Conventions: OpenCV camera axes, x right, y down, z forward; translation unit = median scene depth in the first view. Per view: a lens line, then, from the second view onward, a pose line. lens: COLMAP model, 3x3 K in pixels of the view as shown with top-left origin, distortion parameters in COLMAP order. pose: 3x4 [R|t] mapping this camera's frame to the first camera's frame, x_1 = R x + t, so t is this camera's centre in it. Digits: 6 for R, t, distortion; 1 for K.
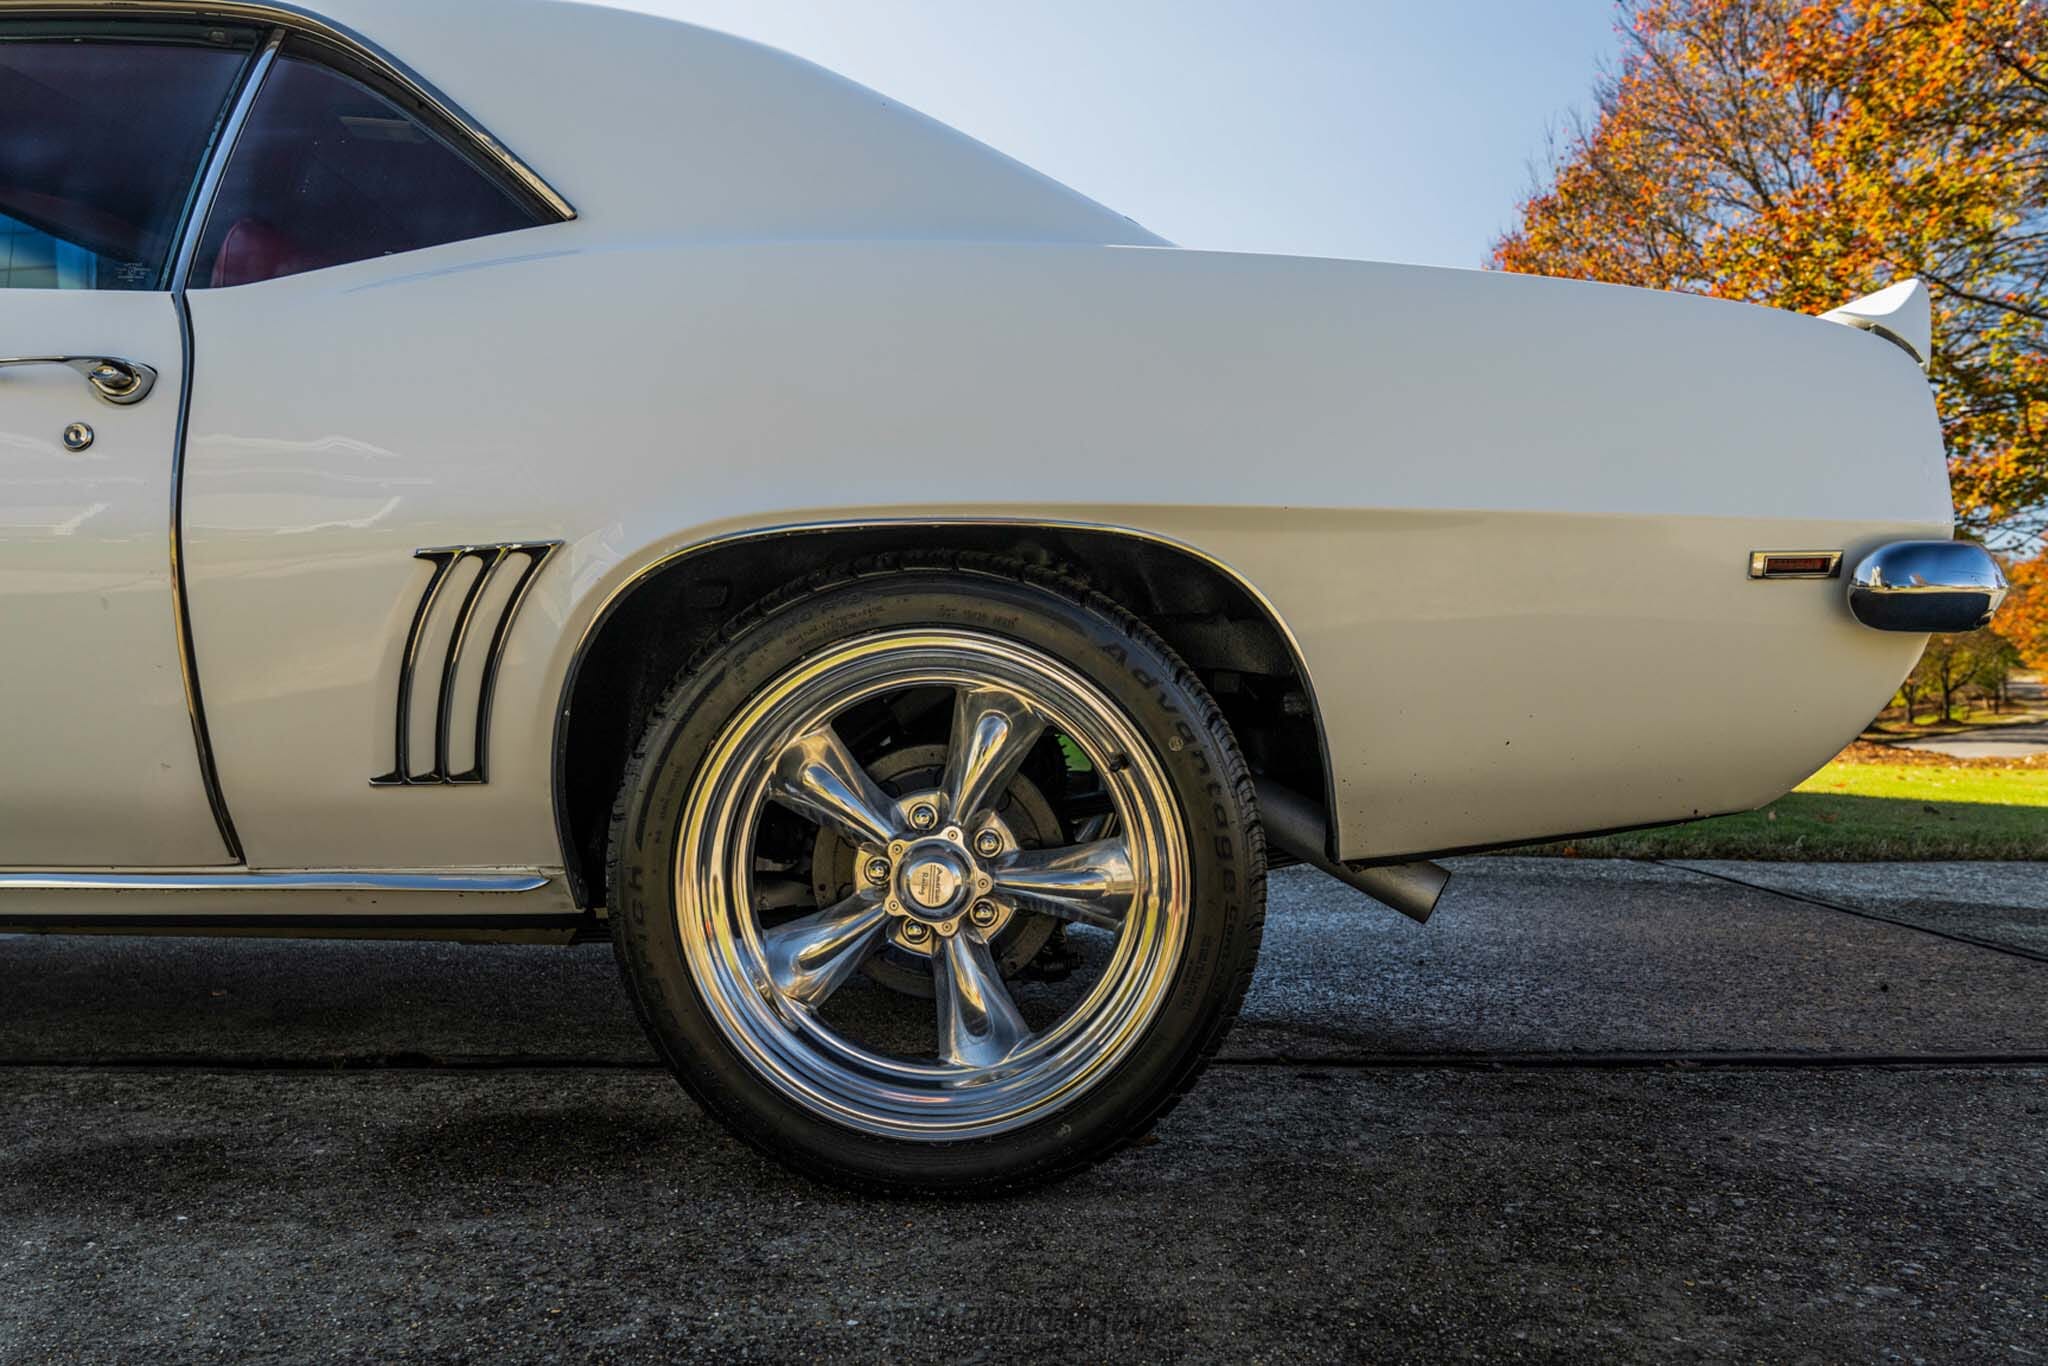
lens RADIAL K [[1557.3, 0, 1033.0], [0, 1557.3, 683.0], [0, 0, 1]] dist [-0.005598, 0.002860]
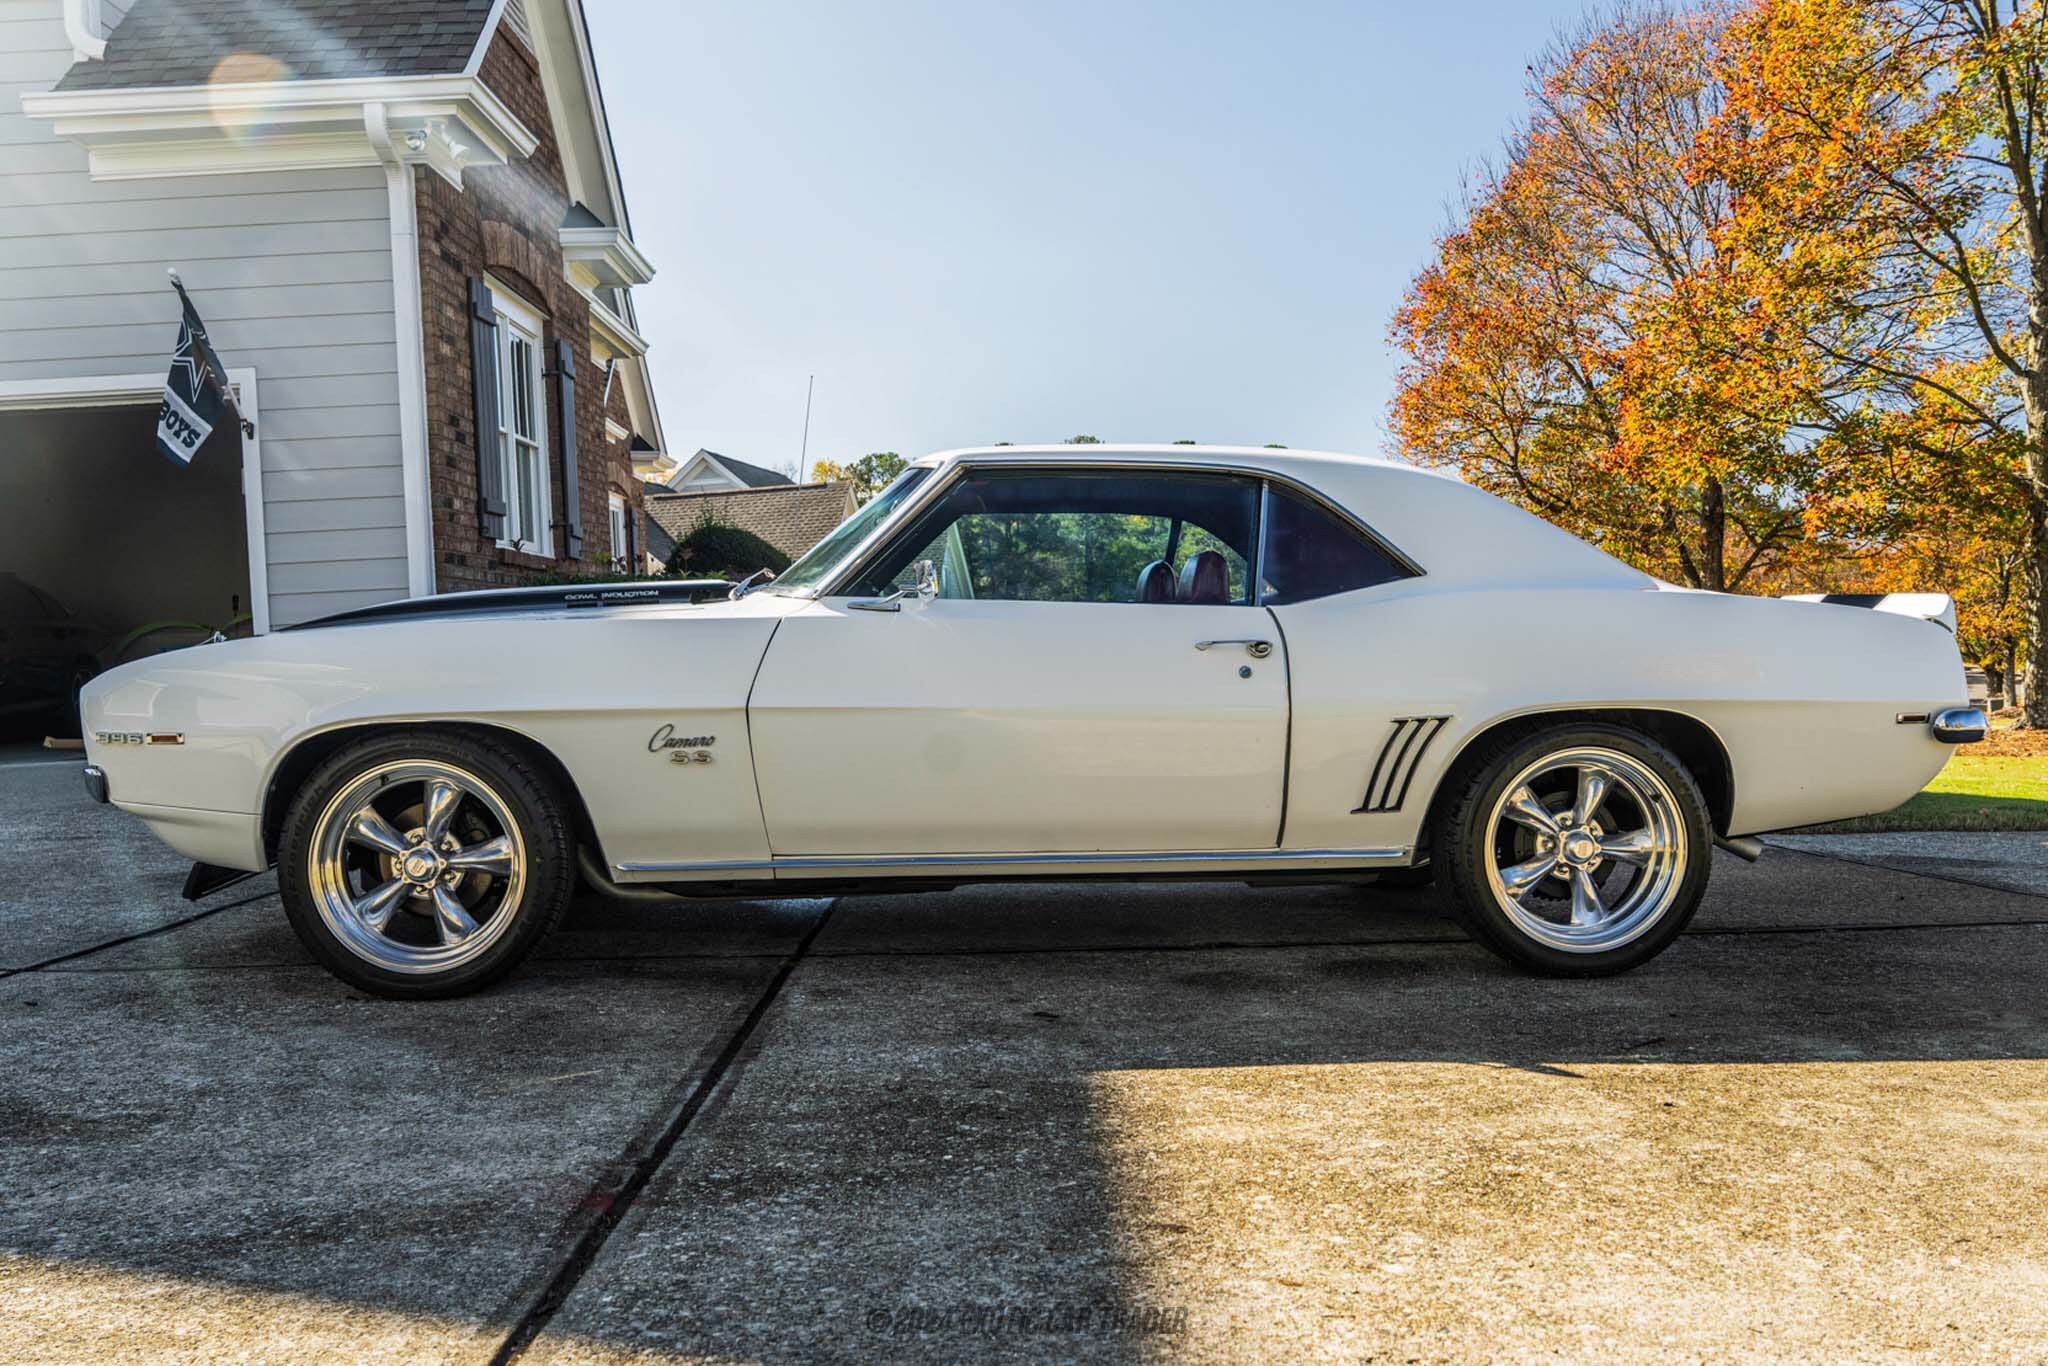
lens RADIAL K [[1557.3, 0, 1075.5], [0, 1557.3, 645.9], [0, 0, 1]] dist [-0.005598, 0.002860]
pose [[0.995214, -0.007640, 0.097421, -0.470668], [0.009148, 0.999845, -0.015043, -0.069826], [-0.097291, 0.015862, 0.995130, -0.590687]]
